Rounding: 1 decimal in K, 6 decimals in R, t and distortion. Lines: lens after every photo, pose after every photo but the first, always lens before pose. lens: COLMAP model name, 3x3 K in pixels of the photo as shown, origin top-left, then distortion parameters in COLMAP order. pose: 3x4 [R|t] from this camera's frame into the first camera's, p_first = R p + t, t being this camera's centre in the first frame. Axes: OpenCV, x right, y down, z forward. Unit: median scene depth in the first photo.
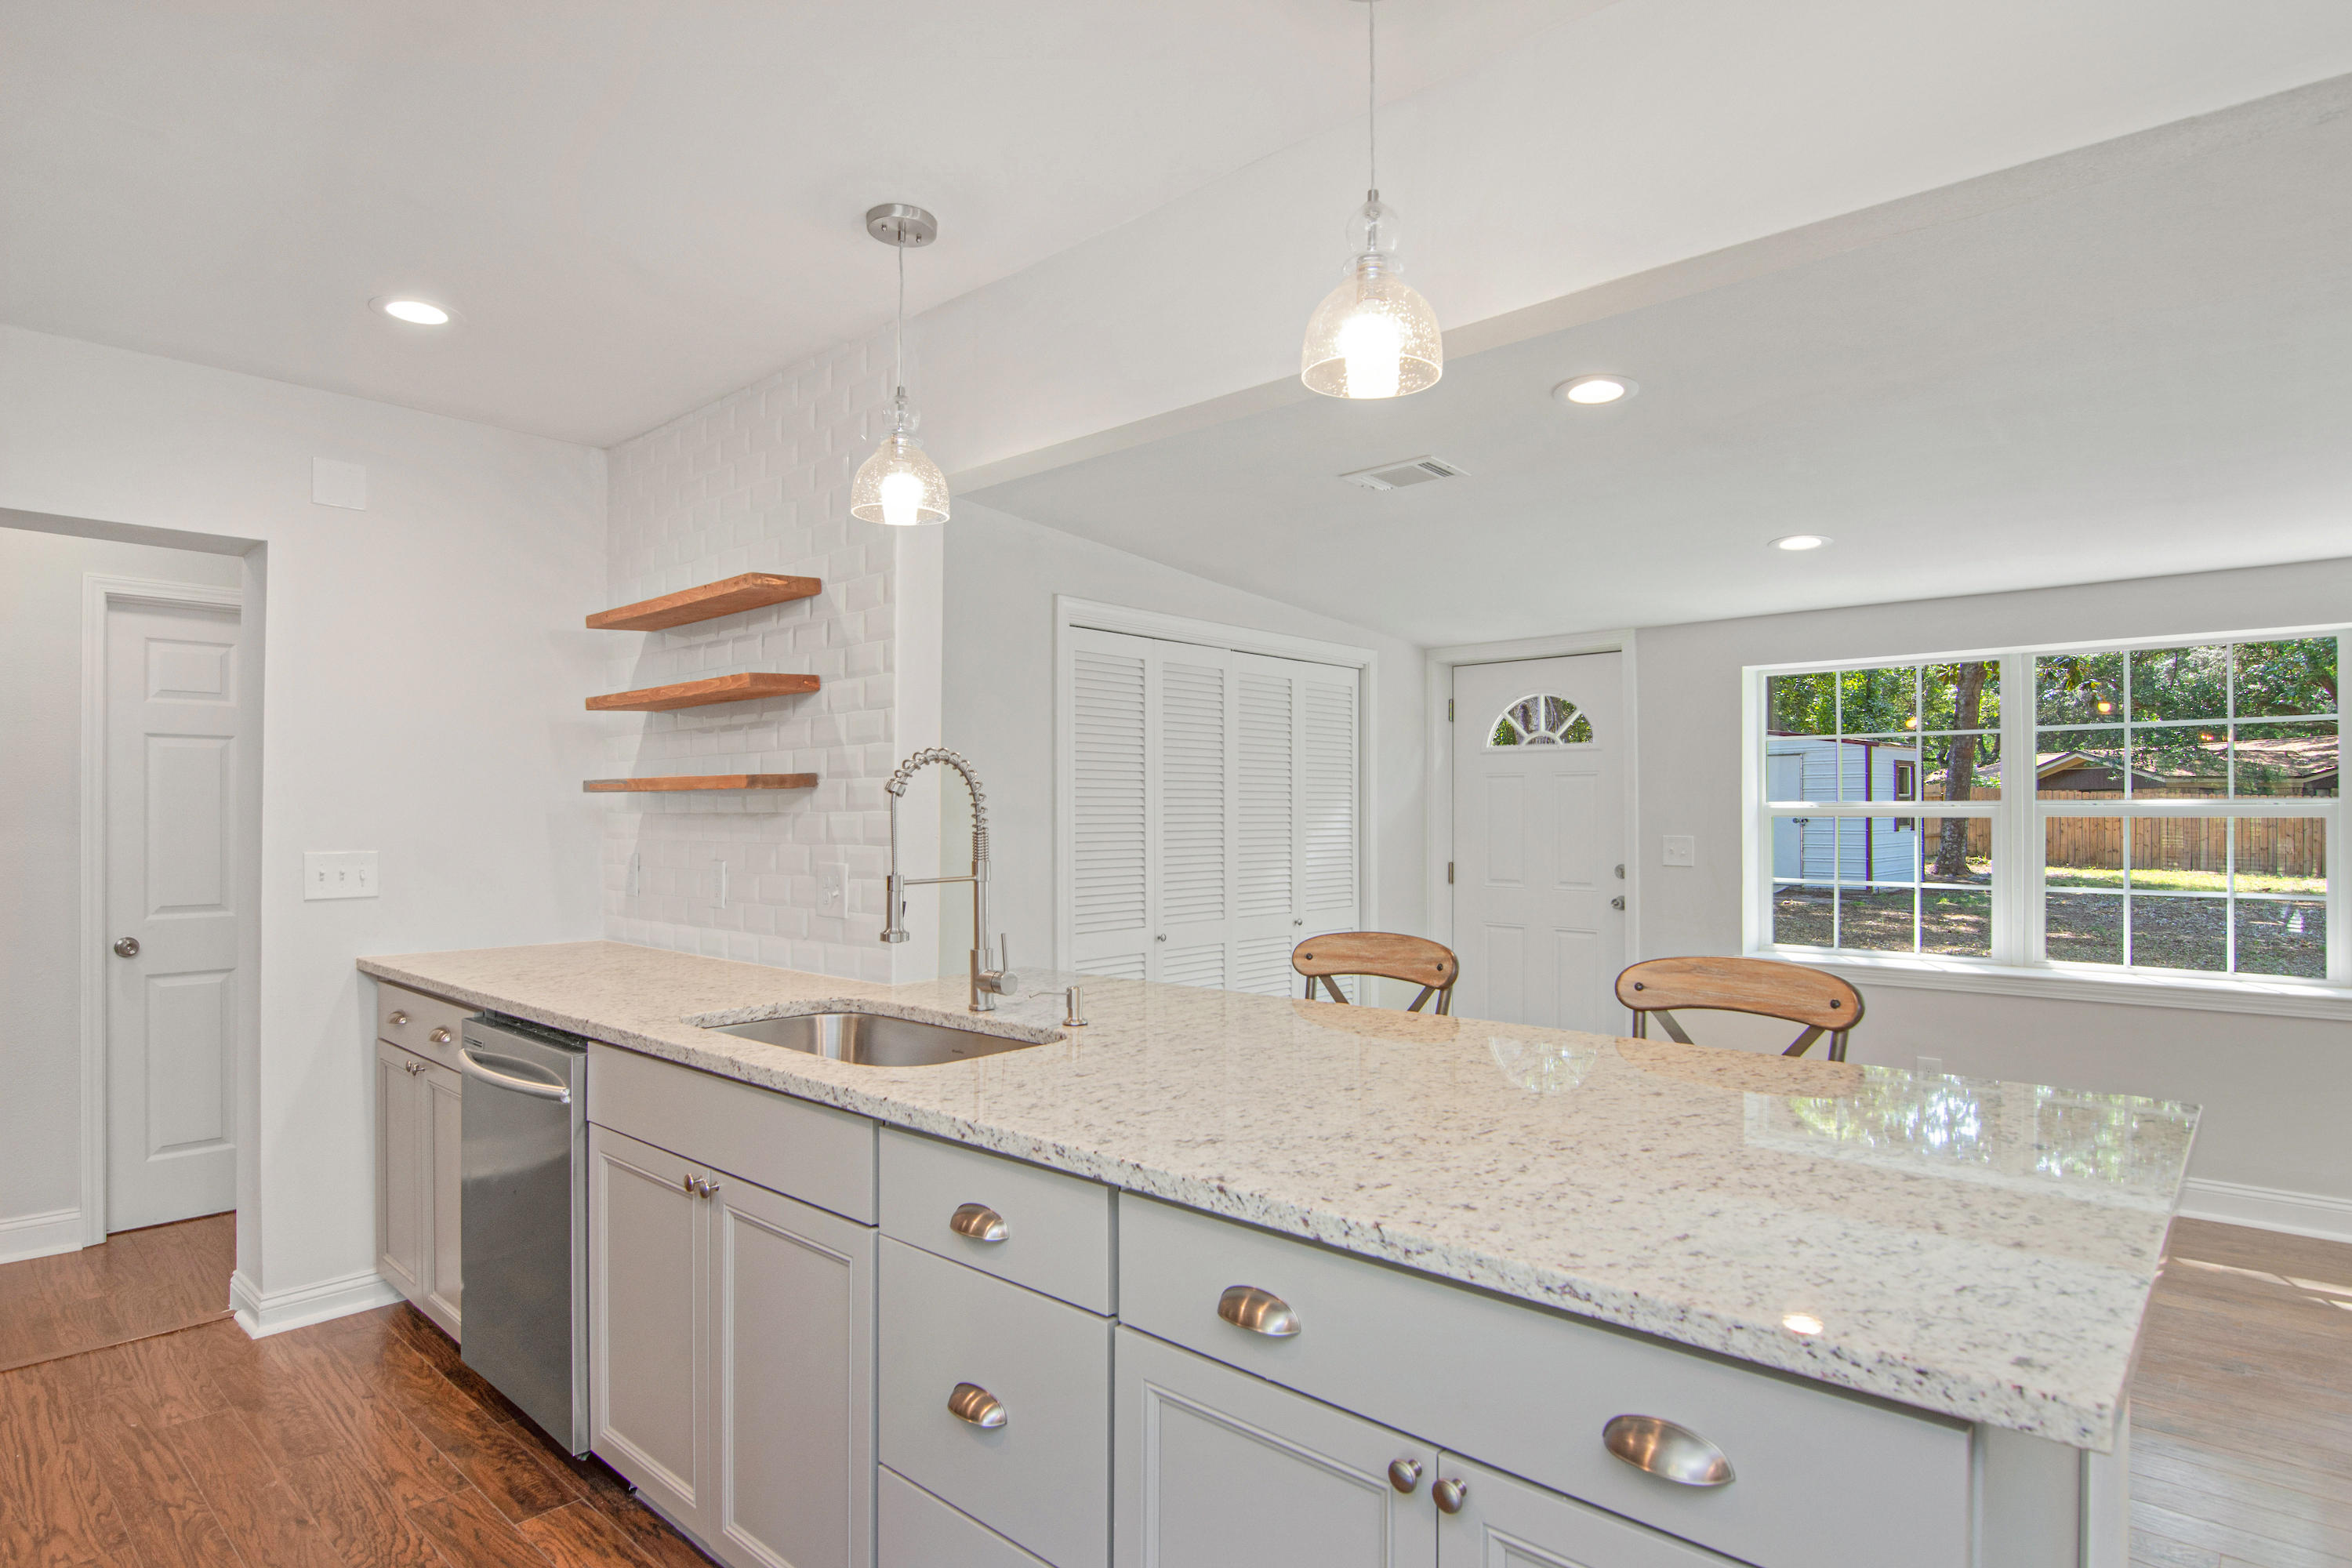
lens RADIAL K [[1227.5, 0, 1195.5], [0, 1227.5, 808.8], [0, 0, 1]] dist [-0.007691, -0.004731]
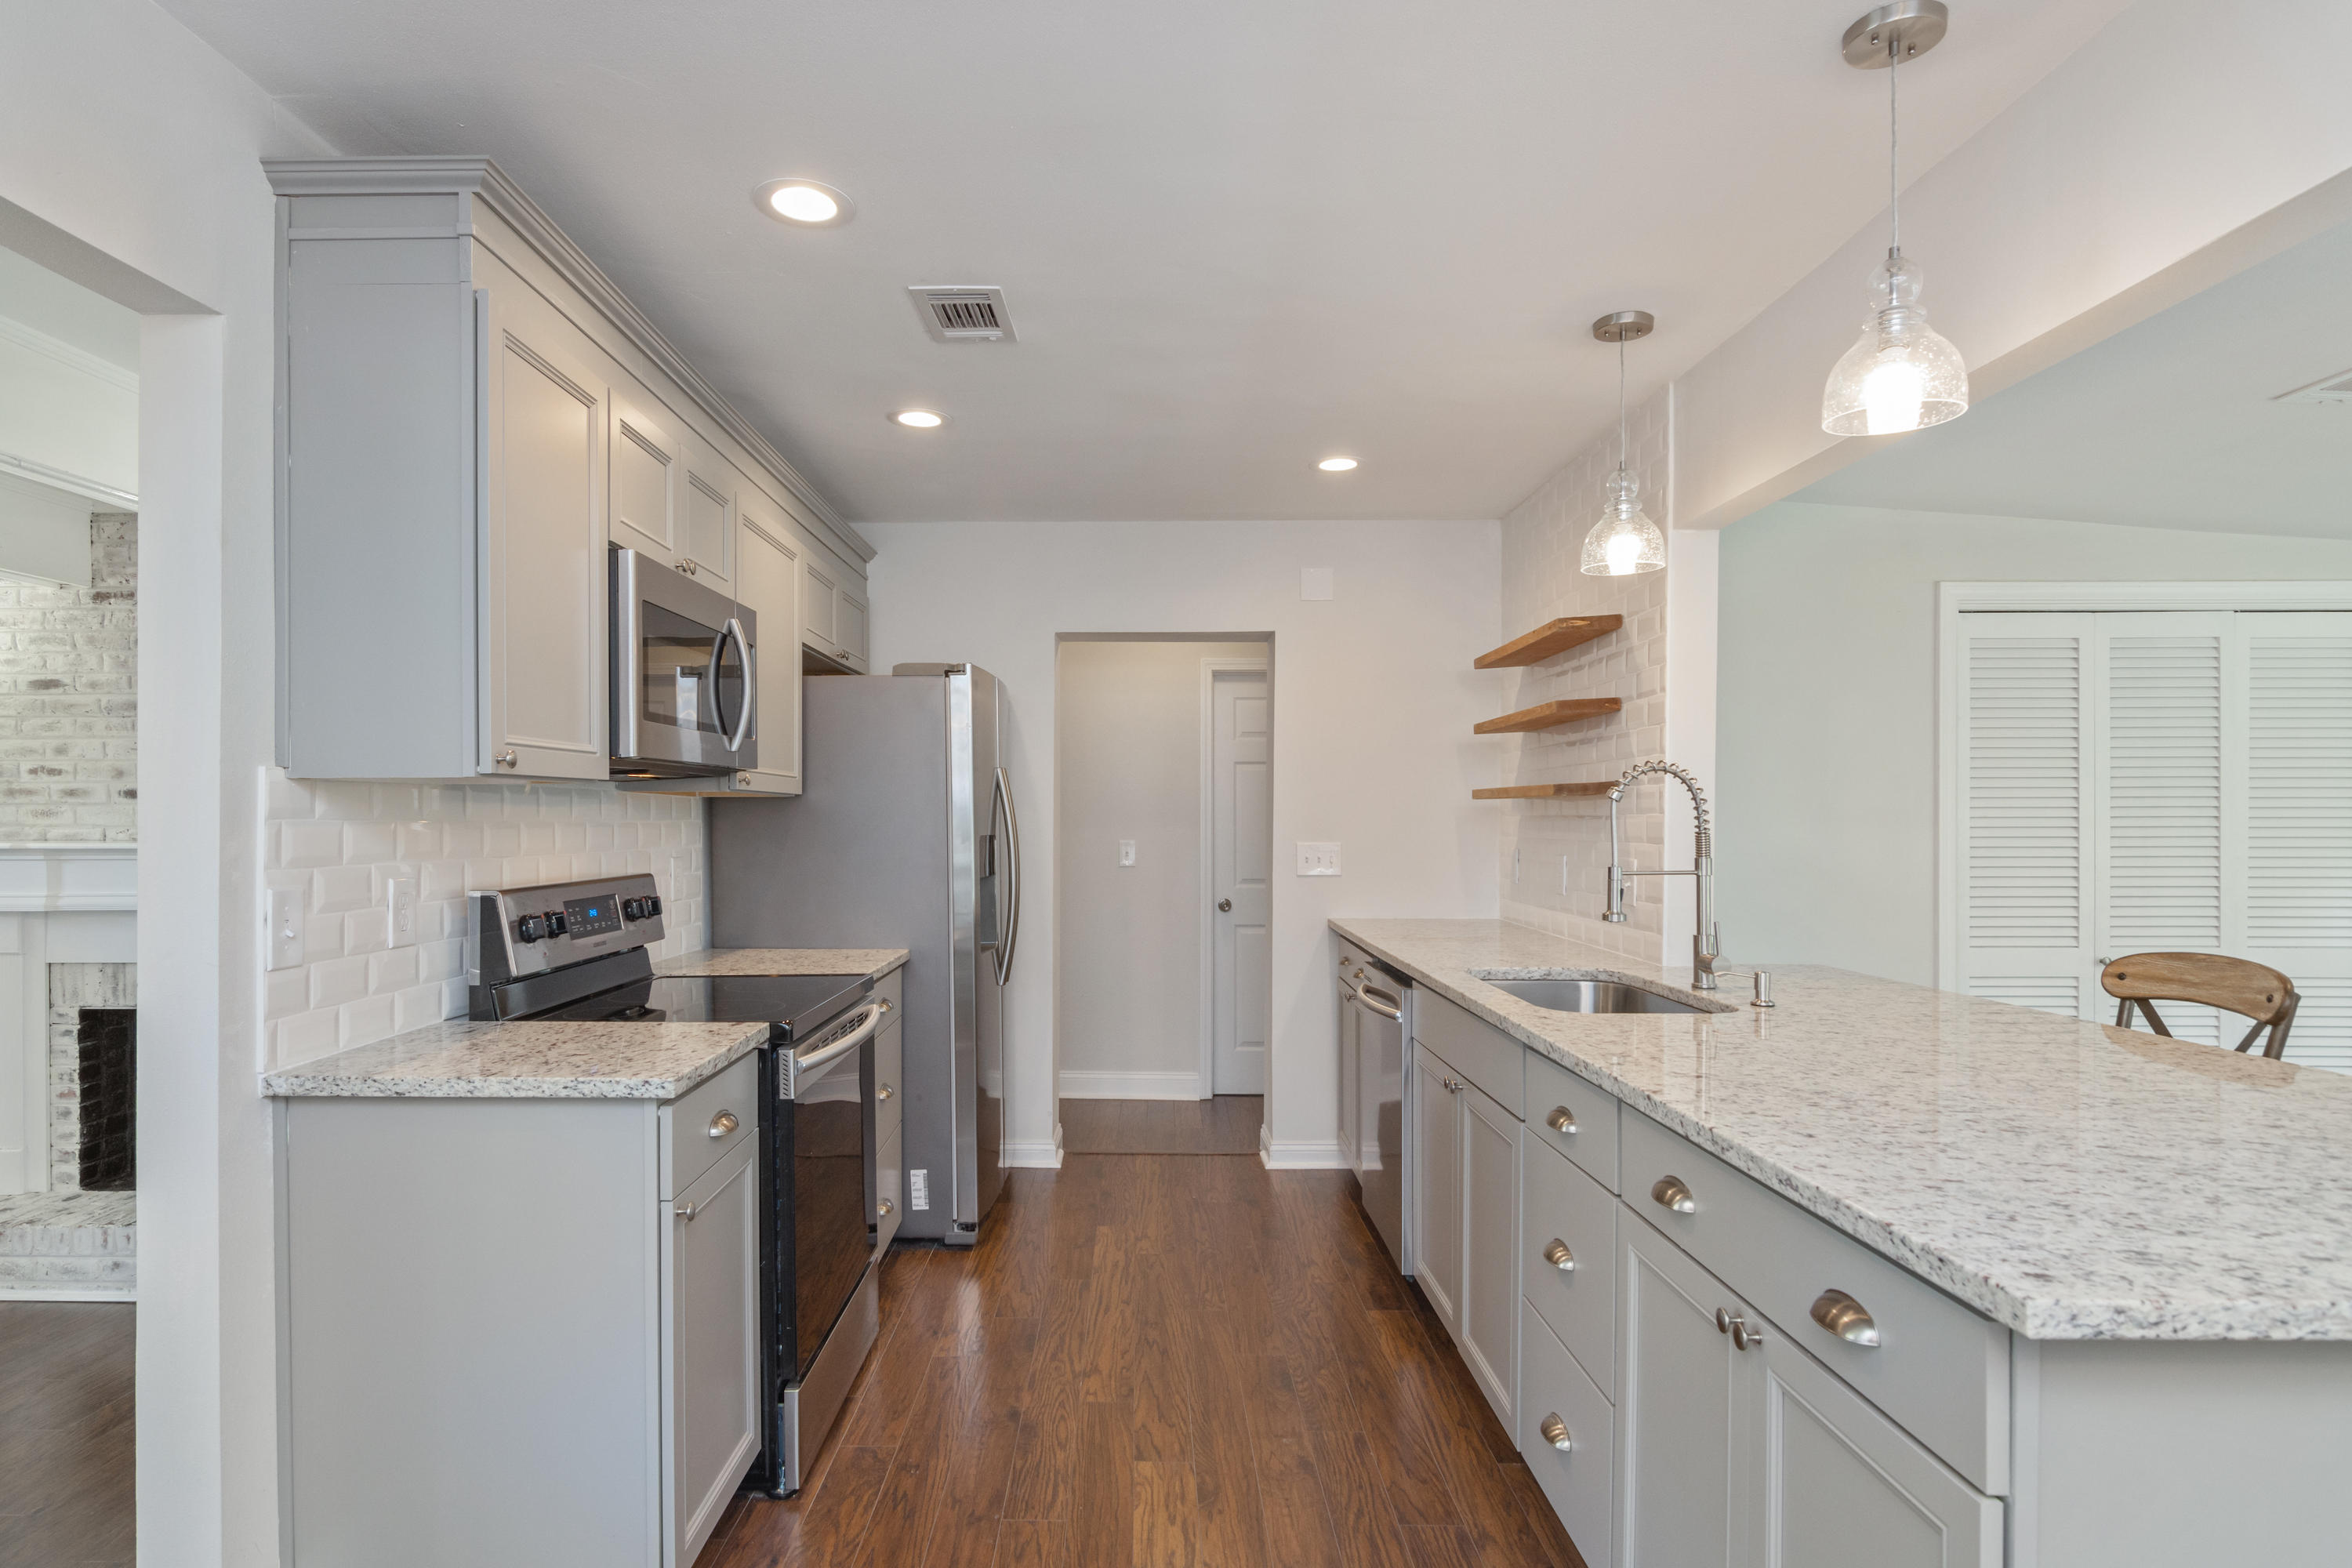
lens RADIAL K [[1267.6, 0, 1121.5], [0, 1267.6, 820.2], [0, 0, 1]] dist [-0.010800, 0.001056]
pose [[0.648721, 0.003284, -0.761019, 0.336749], [0.002582, 0.999975, 0.006516, -0.001329], [0.761022, -0.006192, 0.648697, -0.159095]]
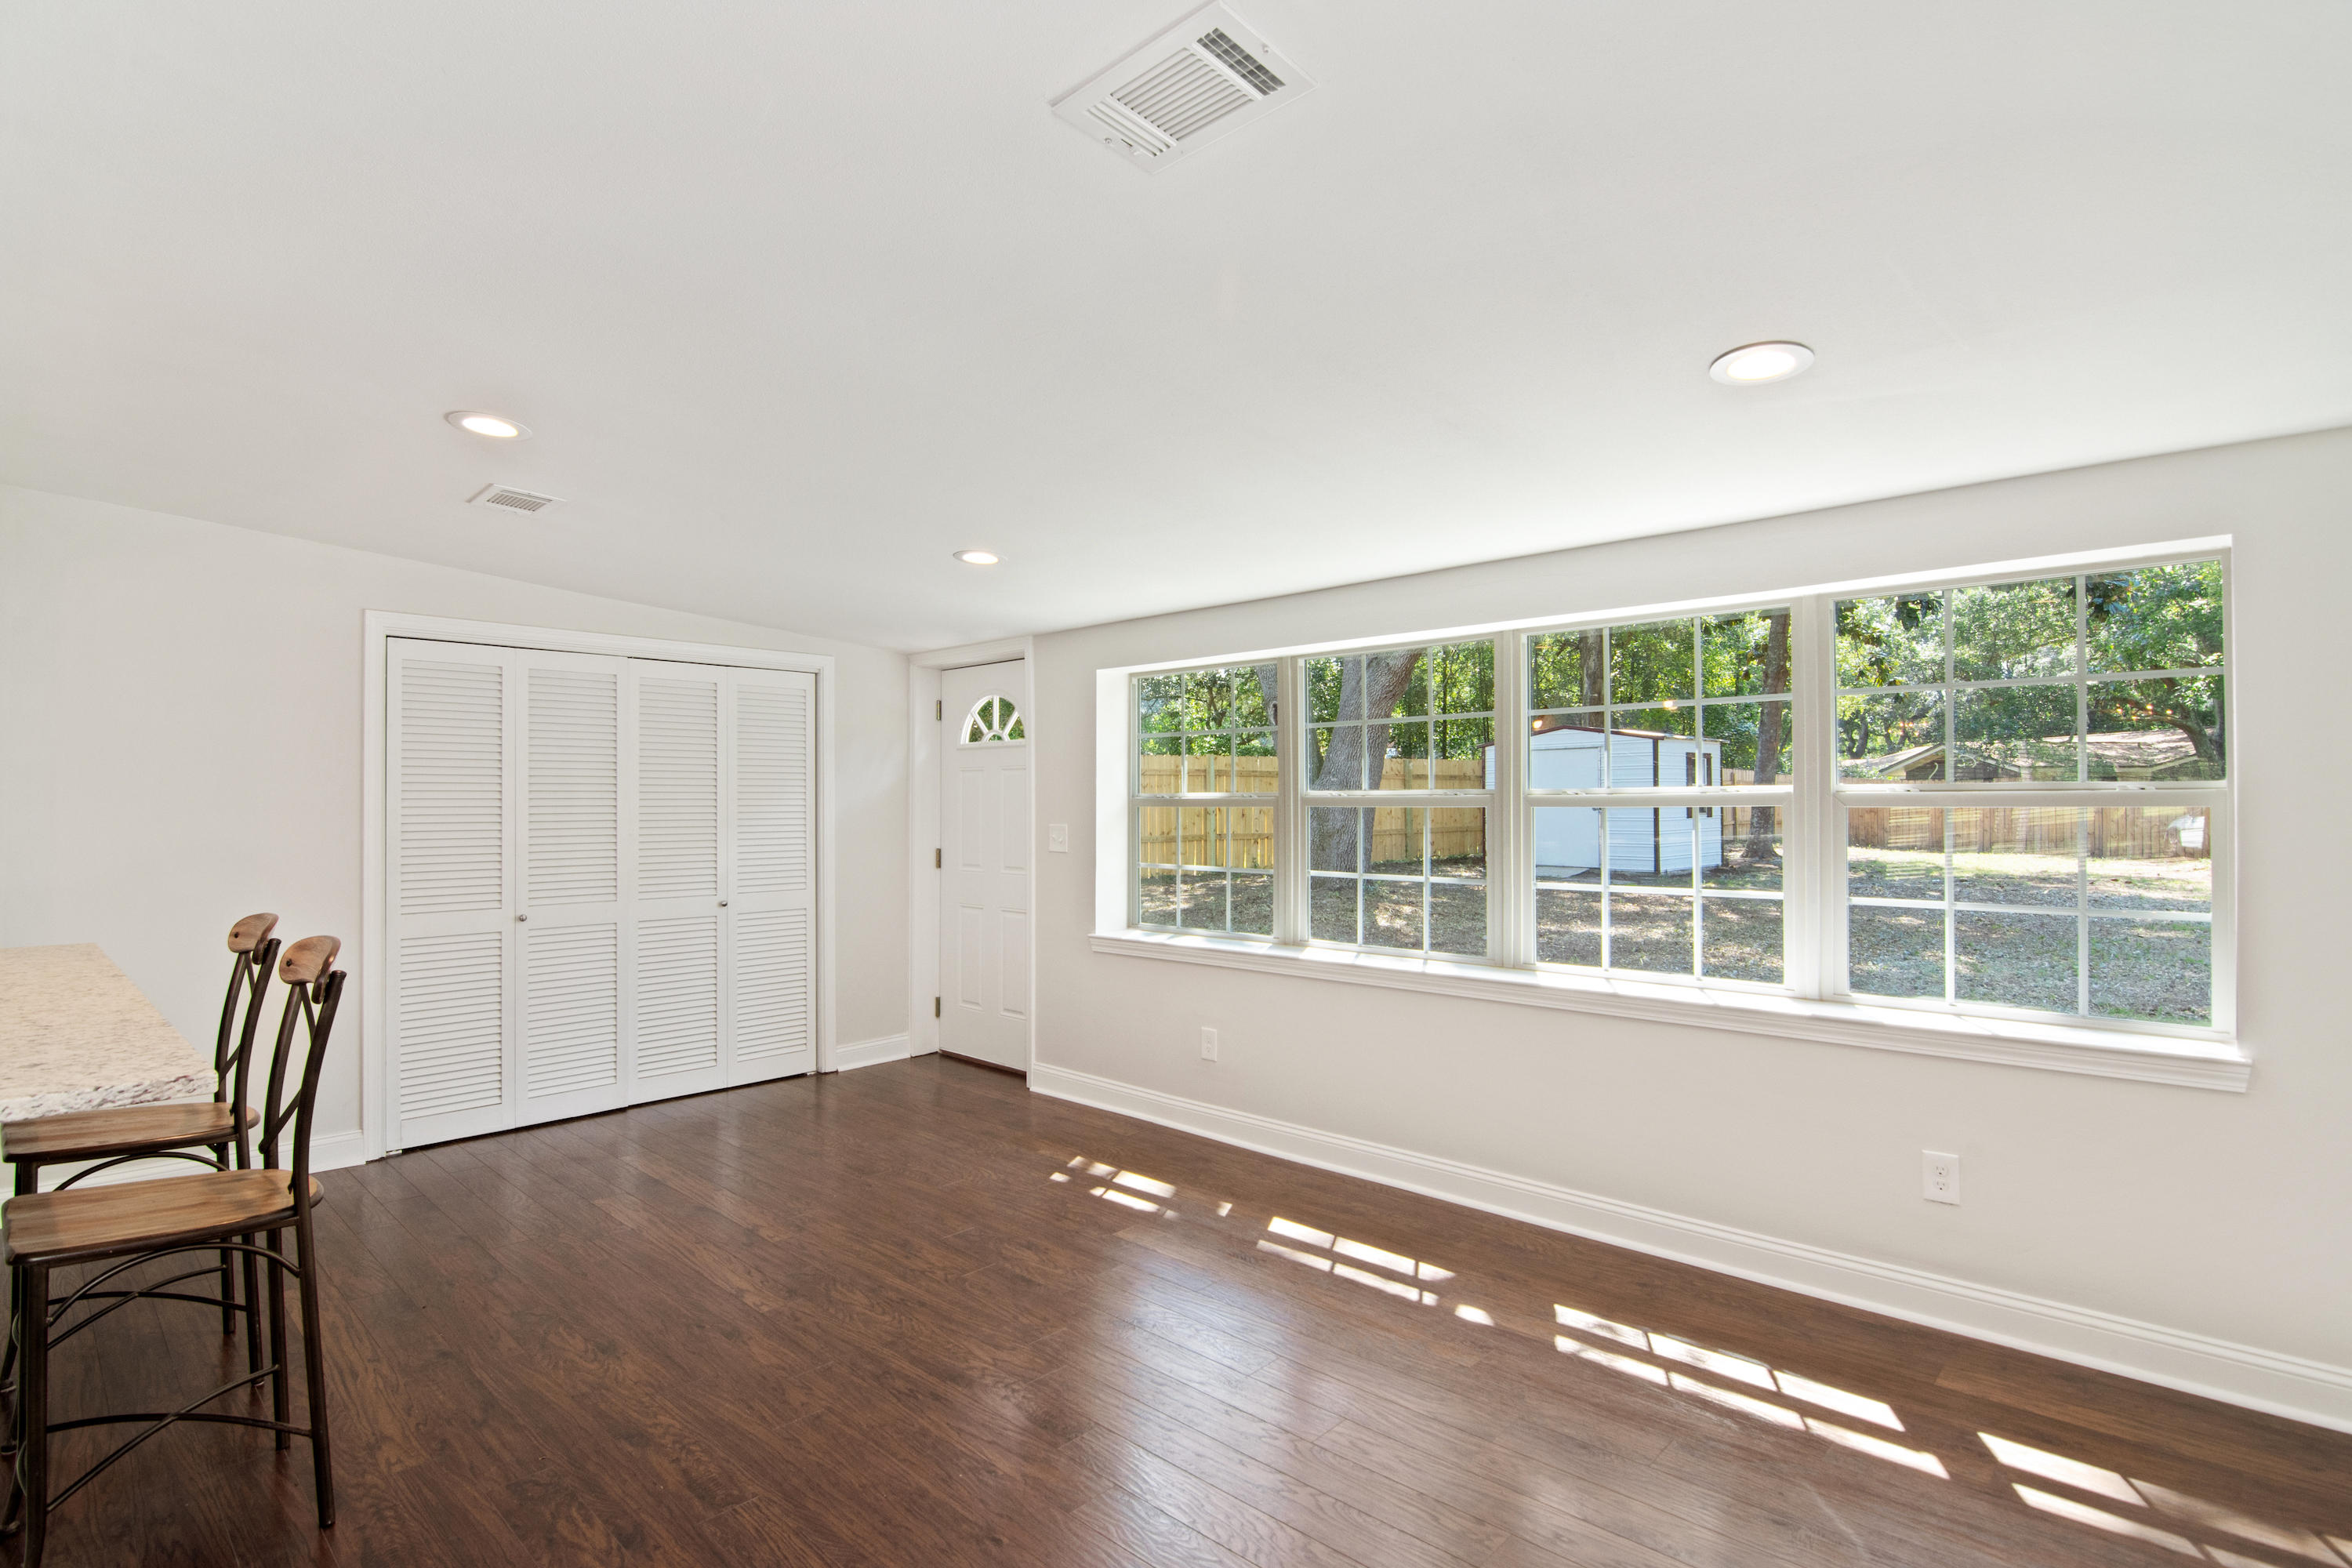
lens RADIAL K [[1133.0, 0, 1189.0], [0, 1133.0, 778.2], [0, 0, 1]] dist [0.007082, -0.005940]
pose [[0.999684, -0.002812, -0.024994, 1.033985], [0.002344, 0.999822, -0.018715, -0.000366], [0.025042, 0.018650, 0.999512, -0.018143]]
